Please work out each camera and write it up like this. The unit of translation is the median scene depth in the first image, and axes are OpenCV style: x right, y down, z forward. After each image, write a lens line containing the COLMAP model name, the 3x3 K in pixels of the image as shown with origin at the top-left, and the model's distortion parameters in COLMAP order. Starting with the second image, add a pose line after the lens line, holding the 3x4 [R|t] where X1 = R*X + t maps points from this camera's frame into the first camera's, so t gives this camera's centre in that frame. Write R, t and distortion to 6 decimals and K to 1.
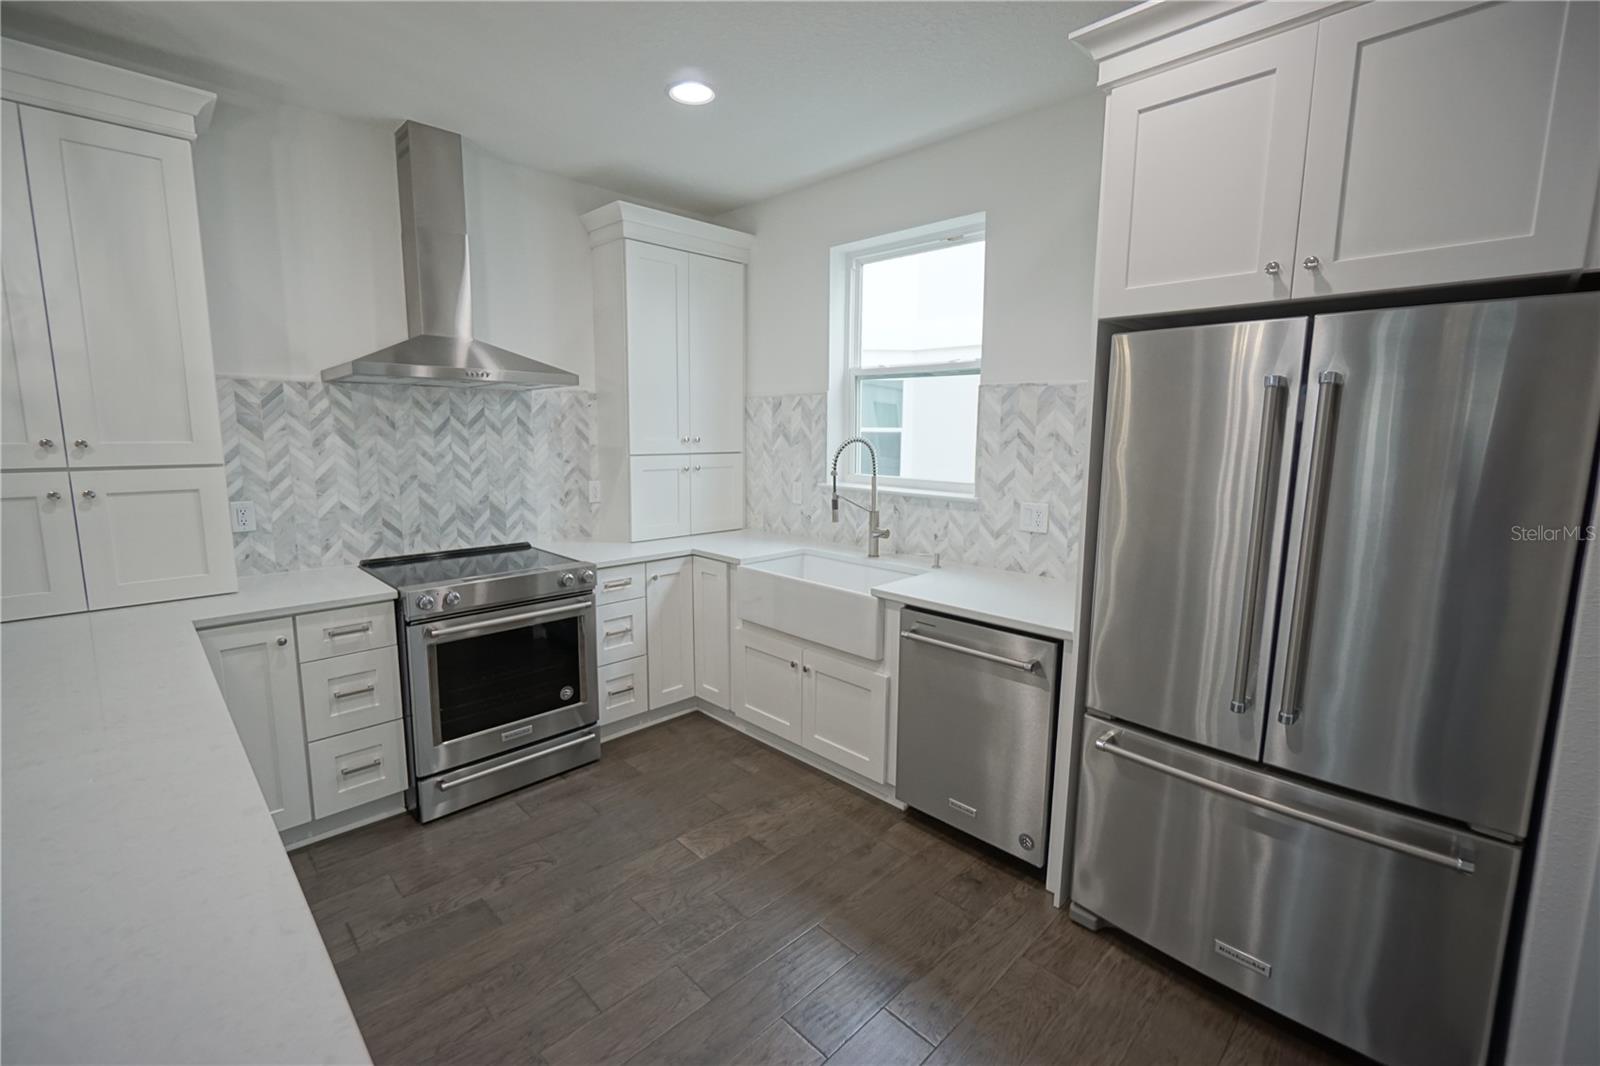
lens RADIAL K [[693.3, 0, 789.6], [0, 693.3, 527.1], [0, 0, 1]] dist [0.001191, 0.000649]
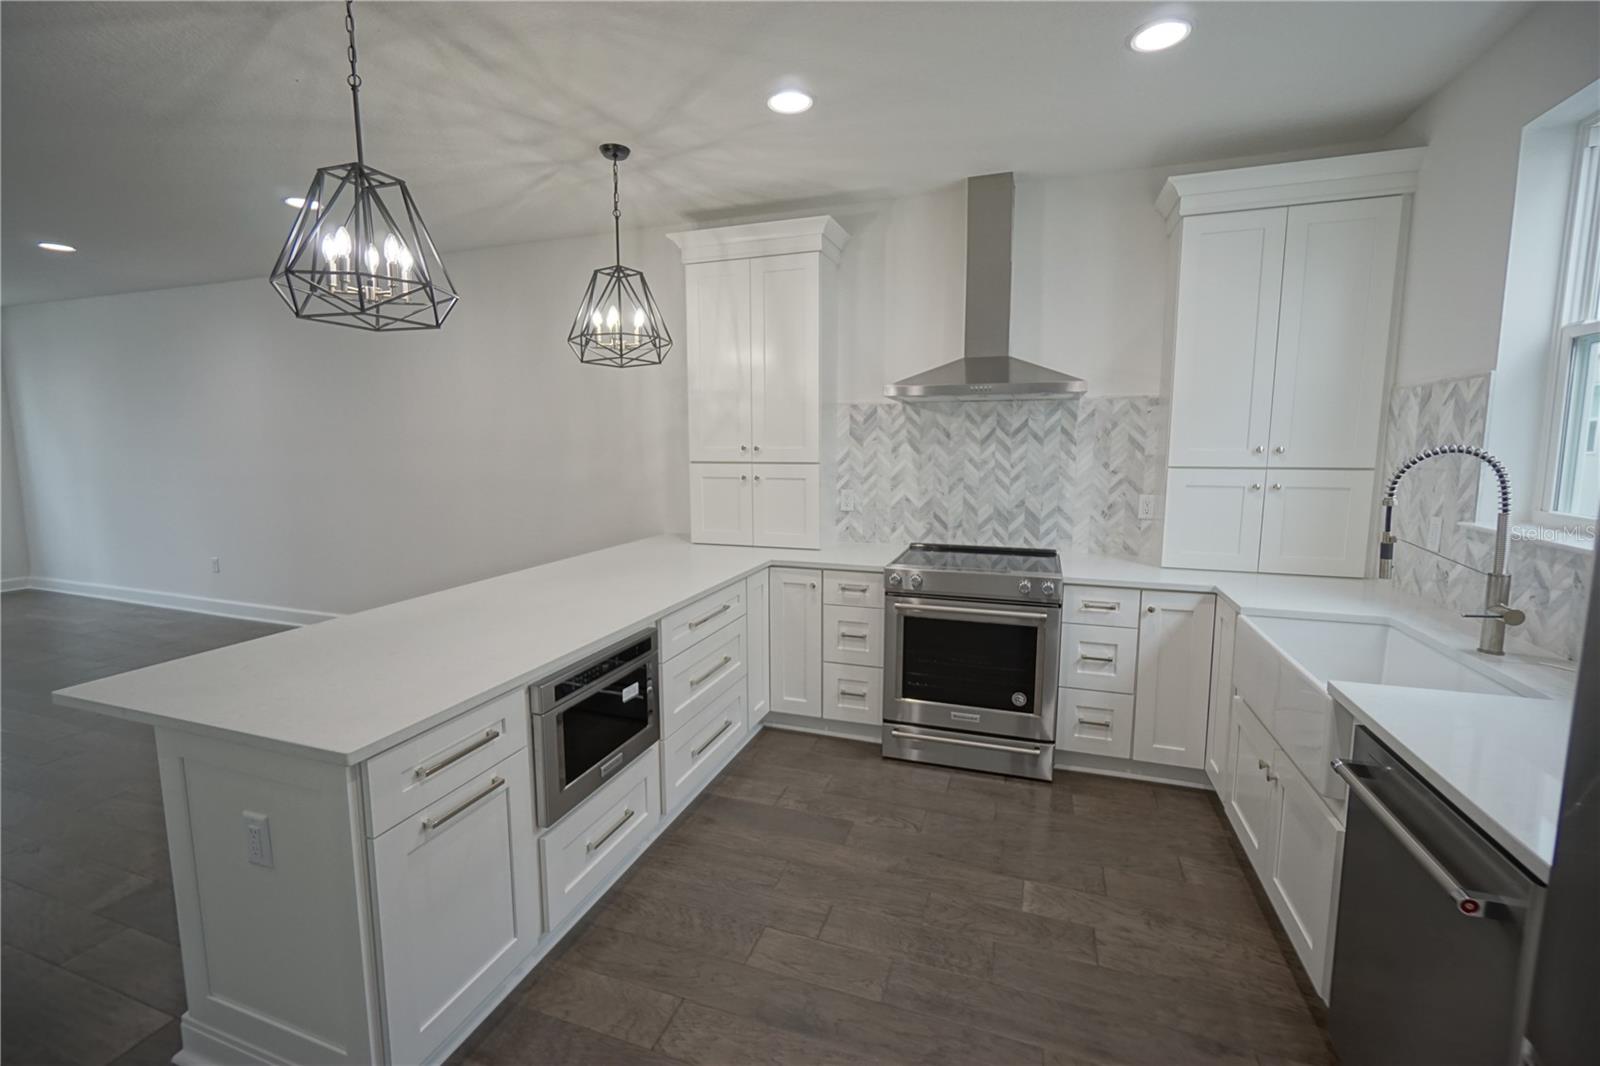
lens RADIAL K [[693.3, 0, 792.7], [0, 693.3, 526.2], [0, 0, 1]] dist [0.001191, 0.000649]
pose [[0.439423, 0.103367, -0.892313, 0.382055], [-0.122360, 0.990986, 0.054541, -0.022462], [0.889907, 0.085217, 0.448110, 0.222228]]
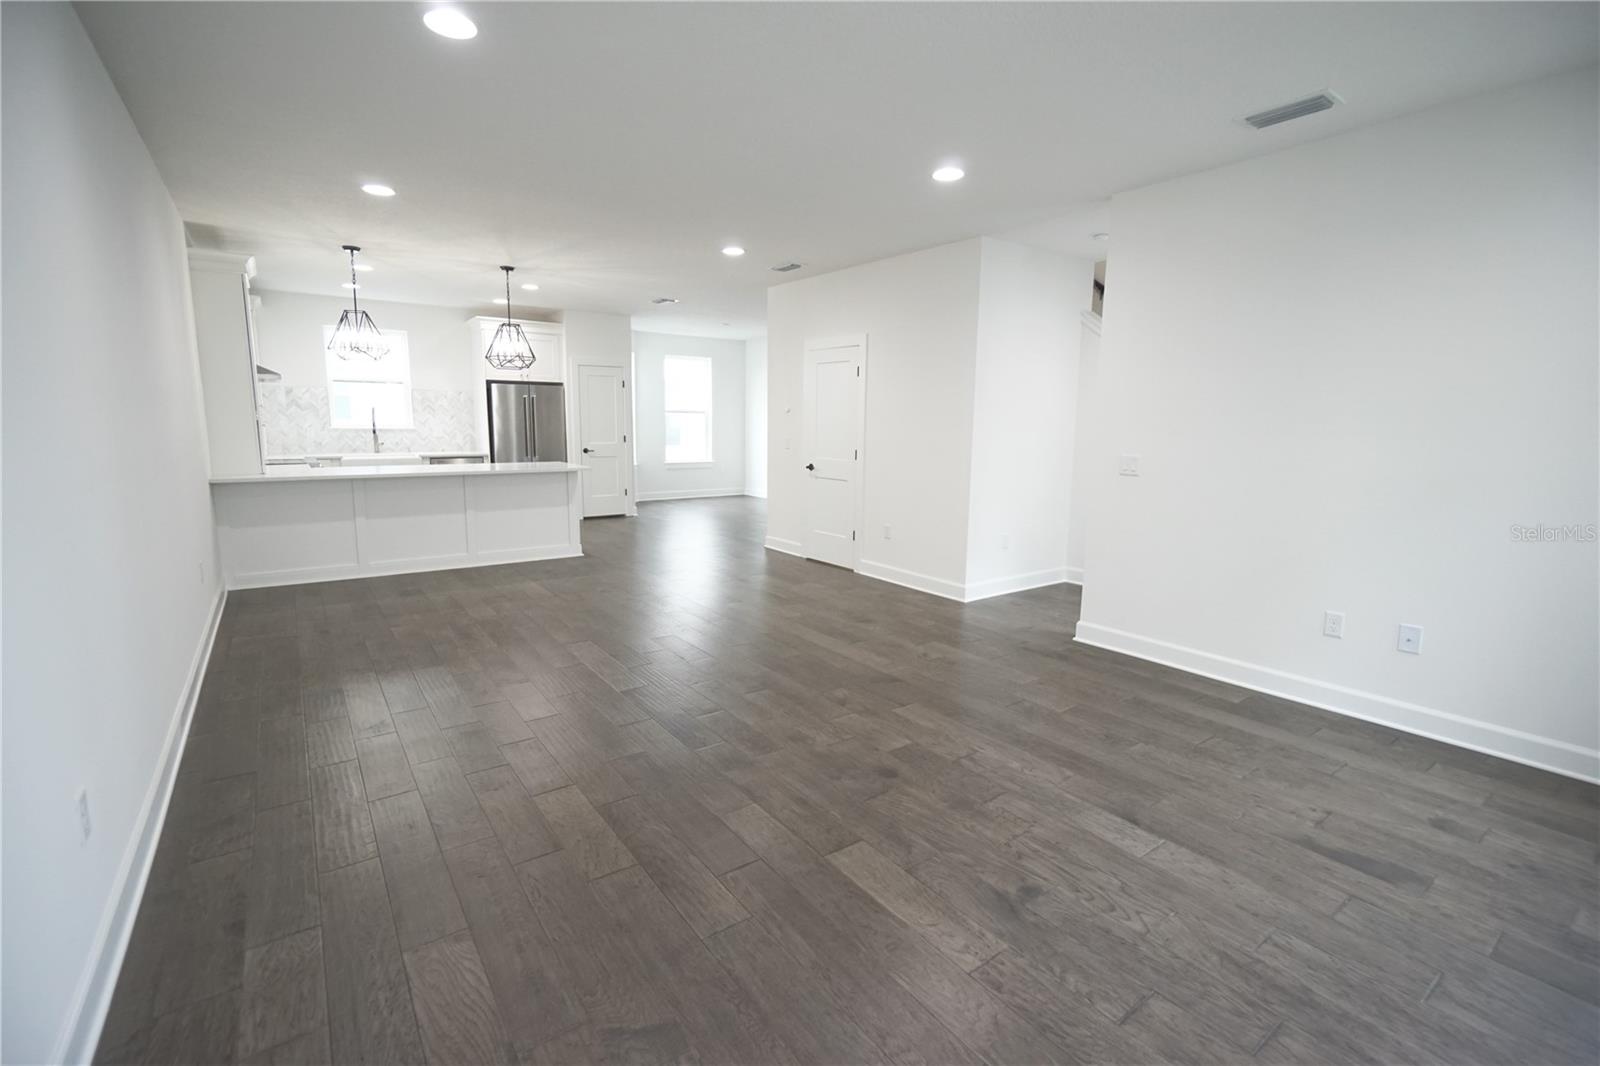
lens RADIAL K [[693.3, 0, 797.0], [0, 693.3, 530.4], [0, 0, 1]] dist [0.001191, 0.000649]
pose [[0.143735, -0.157619, 0.976983, -2.156607], [0.137134, 0.980882, 0.138073, 0.177988], [-0.980069, 0.114131, 0.162602, -0.896676]]
